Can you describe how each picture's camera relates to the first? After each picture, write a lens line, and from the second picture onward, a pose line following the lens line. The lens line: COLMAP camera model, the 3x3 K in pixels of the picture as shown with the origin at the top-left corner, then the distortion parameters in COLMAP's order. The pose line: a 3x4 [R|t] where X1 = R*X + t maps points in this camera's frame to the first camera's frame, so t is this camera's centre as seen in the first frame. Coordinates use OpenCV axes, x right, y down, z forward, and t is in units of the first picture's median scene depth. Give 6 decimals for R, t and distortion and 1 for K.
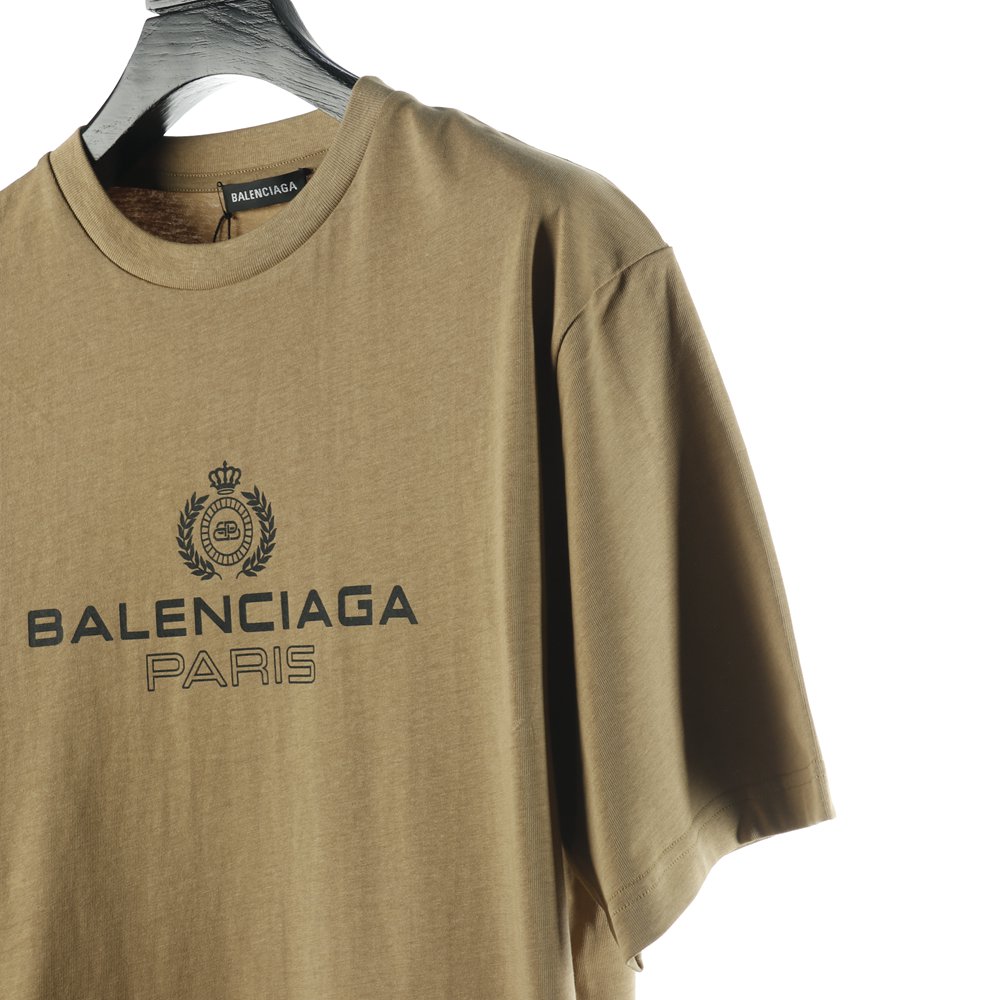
lens RADIAL K [[1764.1, 0, 499.9], [0, 1764.1, 500.3], [0, 0, 1]] dist [-0.048166, 0.000000]
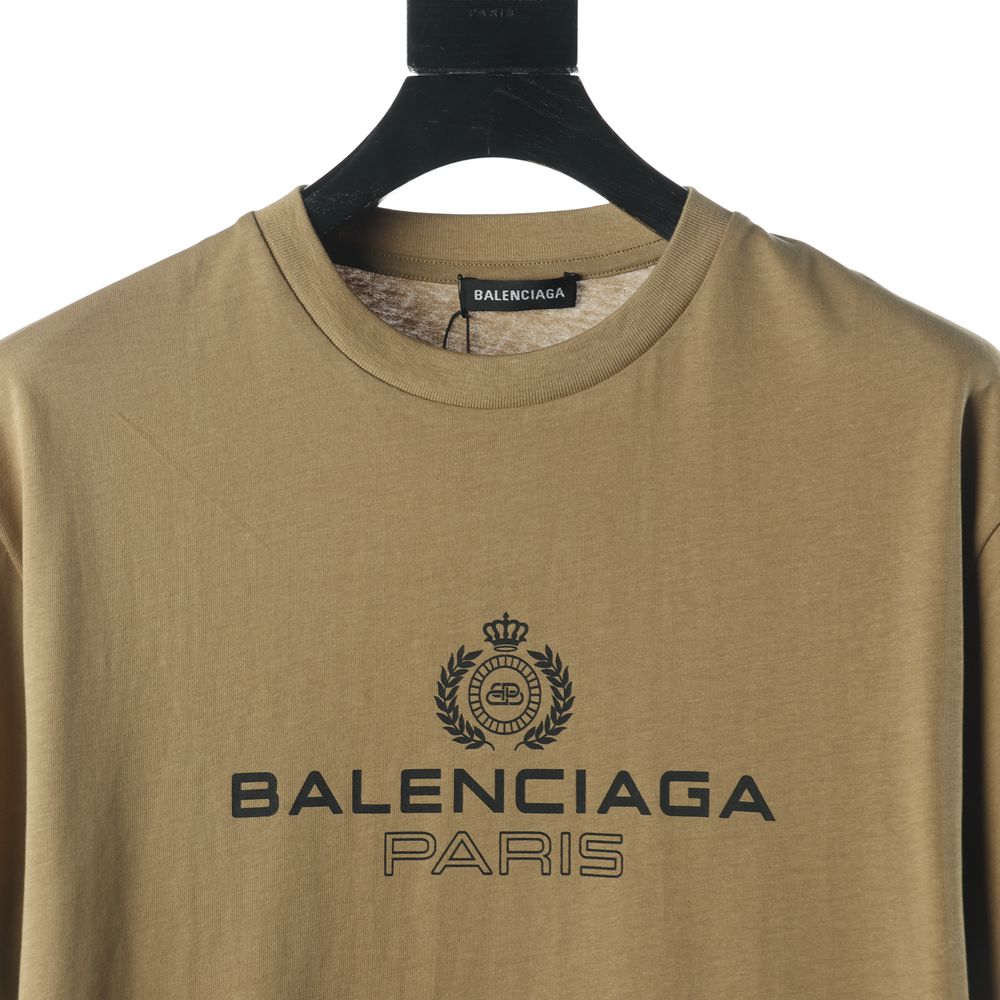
lens RADIAL K [[2174.2, 0, 500.1], [0, 2174.2, 499.7], [0, 0, 1]] dist [0.041943, 0.000000]
pose [[0.953475, 0.071435, 0.292886, -0.474603], [-0.069984, 0.997429, -0.015446, -0.060839], [-0.293236, -0.005770, 0.956023, -0.017861]]
